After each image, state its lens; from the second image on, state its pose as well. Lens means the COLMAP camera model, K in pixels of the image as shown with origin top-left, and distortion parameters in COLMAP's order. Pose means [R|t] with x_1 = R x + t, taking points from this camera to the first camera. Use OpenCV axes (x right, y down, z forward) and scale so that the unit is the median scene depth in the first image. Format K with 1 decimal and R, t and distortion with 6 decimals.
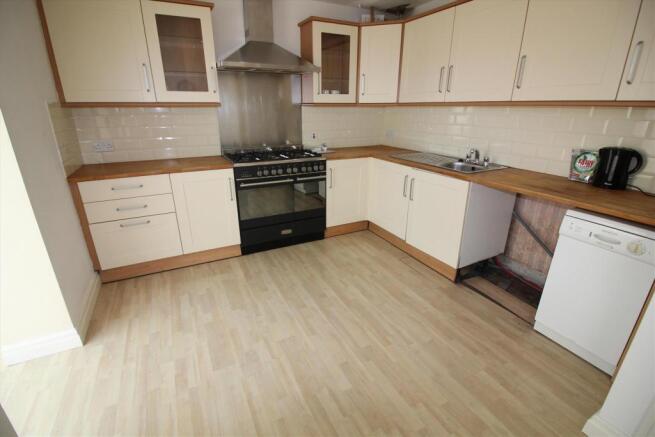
lens RADIAL K [[304.2, 0, 323.8], [0, 304.2, 217.8], [0, 0, 1]] dist [0.000026, -0.011172]
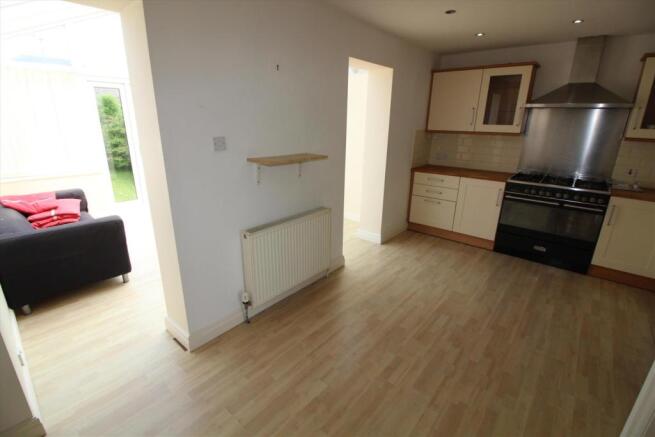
lens RADIAL K [[304.2, 0, 323.8], [0, 304.2, 217.8], [0, 0, 1]] dist [0.000026, -0.011172]
pose [[0.382836, 0.288068, -0.877755, 0.598704], [-0.330545, 0.929951, 0.161029, 0.028087], [0.862656, 0.228490, 0.451239, -0.237545]]
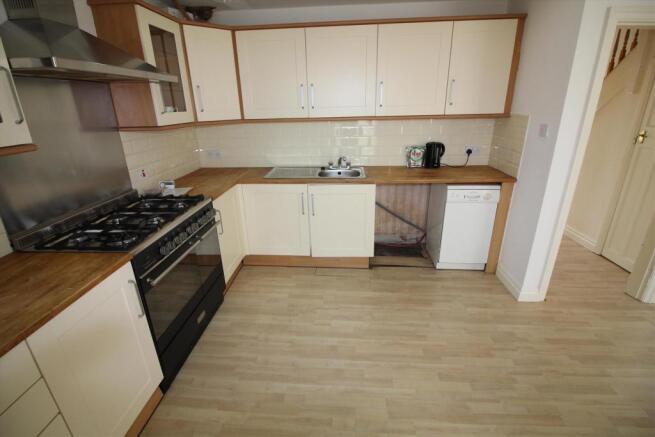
lens RADIAL K [[304.2, 0, 323.8], [0, 304.2, 217.8], [0, 0, 1]] dist [0.000026, -0.011172]
pose [[0.510093, -0.311850, 0.801595, -0.530170], [0.316873, 0.934543, 0.161930, -0.212535], [-0.799622, 0.171405, 0.575521, 0.414980]]
